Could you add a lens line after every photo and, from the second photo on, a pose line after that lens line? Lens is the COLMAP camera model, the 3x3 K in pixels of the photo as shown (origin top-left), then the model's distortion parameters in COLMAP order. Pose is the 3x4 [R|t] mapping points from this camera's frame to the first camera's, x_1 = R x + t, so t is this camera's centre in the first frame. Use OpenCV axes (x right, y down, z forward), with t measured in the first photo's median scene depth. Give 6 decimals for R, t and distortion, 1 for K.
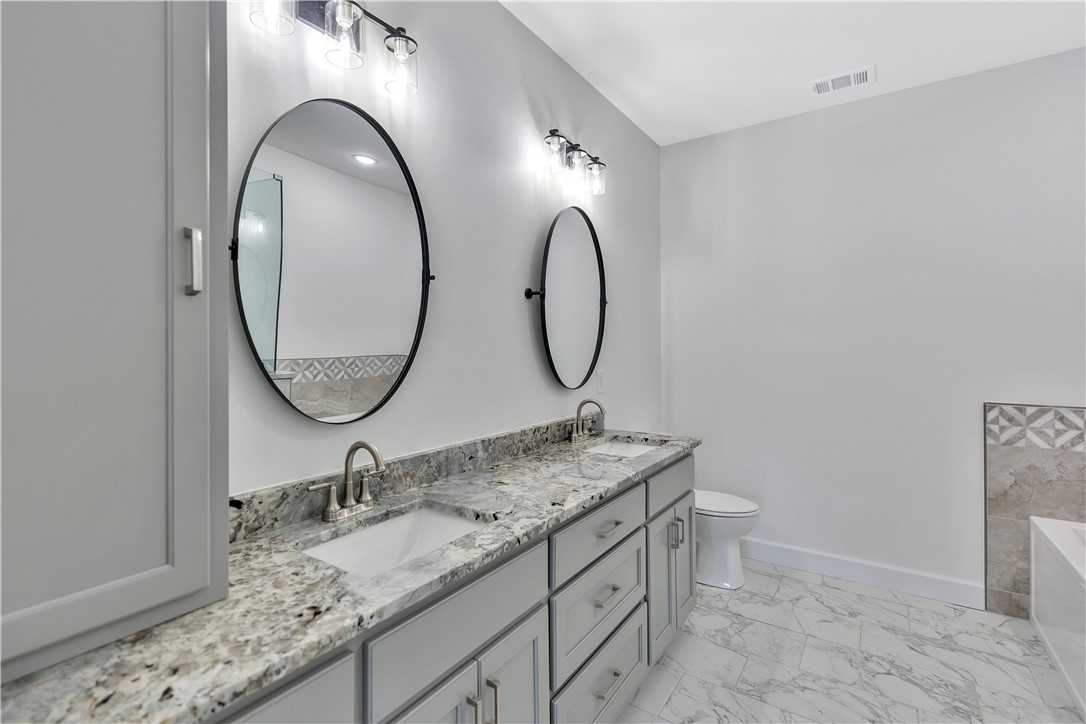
lens RADIAL K [[501.0, 0, 540.0], [0, 501.0, 353.3], [0, 0, 1]] dist [0.012723, -0.001231]
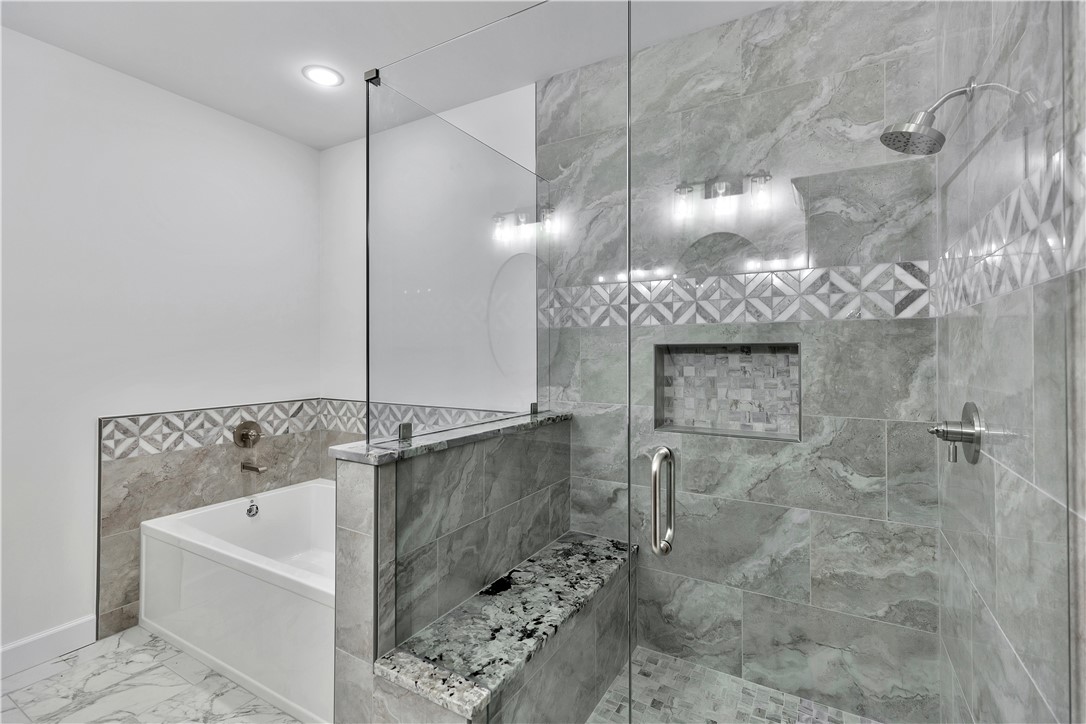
lens RADIAL K [[501.0, 0, 538.8], [0, 501.0, 355.6], [0, 0, 1]] dist [0.012723, -0.001231]
pose [[-0.066411, -0.003180, 0.997787, -0.110732], [0.015078, 0.999878, 0.004191, -0.010283], [-0.997678, 0.015323, -0.066355, 0.254607]]
